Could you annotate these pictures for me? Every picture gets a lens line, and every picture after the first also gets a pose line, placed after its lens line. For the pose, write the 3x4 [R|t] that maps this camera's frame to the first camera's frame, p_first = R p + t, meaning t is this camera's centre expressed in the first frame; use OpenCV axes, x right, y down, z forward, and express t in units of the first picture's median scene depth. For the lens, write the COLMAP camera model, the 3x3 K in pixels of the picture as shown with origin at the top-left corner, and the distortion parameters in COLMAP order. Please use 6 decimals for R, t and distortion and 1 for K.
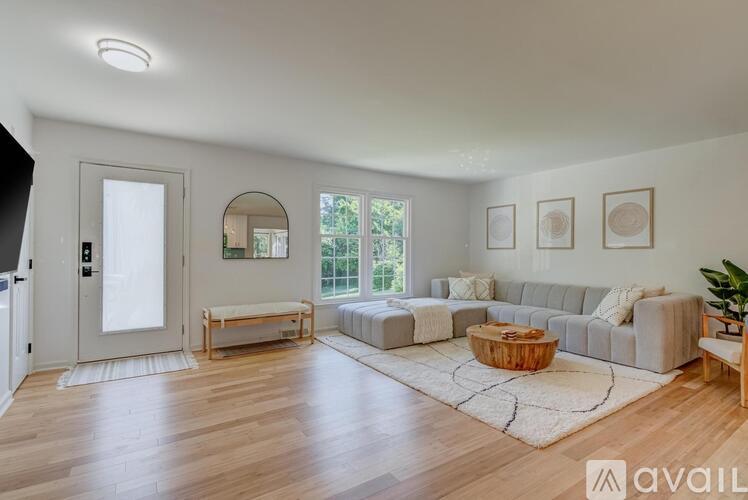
lens RADIAL K [[356.9, 0, 374.0], [0, 356.9, 250.0], [0, 0, 1]] dist [0.000141, 0.000113]
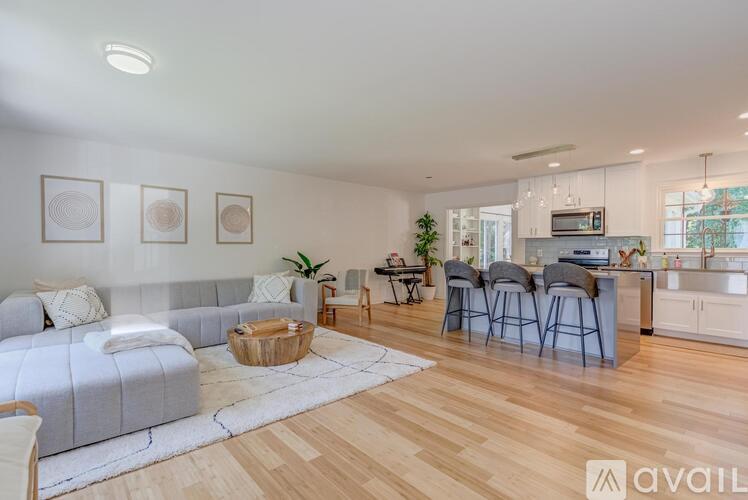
lens RADIAL K [[366.9, 0, 374.0], [0, 366.9, 250.0], [0, 0, 1]] dist [0.000703, -0.000031]
pose [[-0.148244, -0.011885, 0.988879, -0.571349], [-0.005885, 0.999921, 0.011135, 0.000812], [-0.988933, -0.004168, -0.148302, 0.747361]]
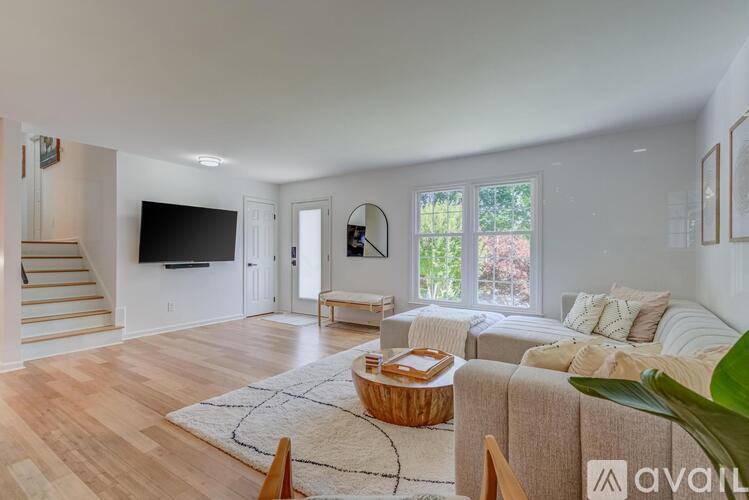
lens RADIAL K [[367.4, 0, 374.5], [0, 367.4, 250.0], [0, 0, 1]] dist [0.000703, -0.000031]
pose [[0.360919, -0.009320, -0.932551, 0.885556], [0.004656, 0.999956, -0.008192, 0.011000], [0.932585, -0.001385, 0.360947, 0.580843]]
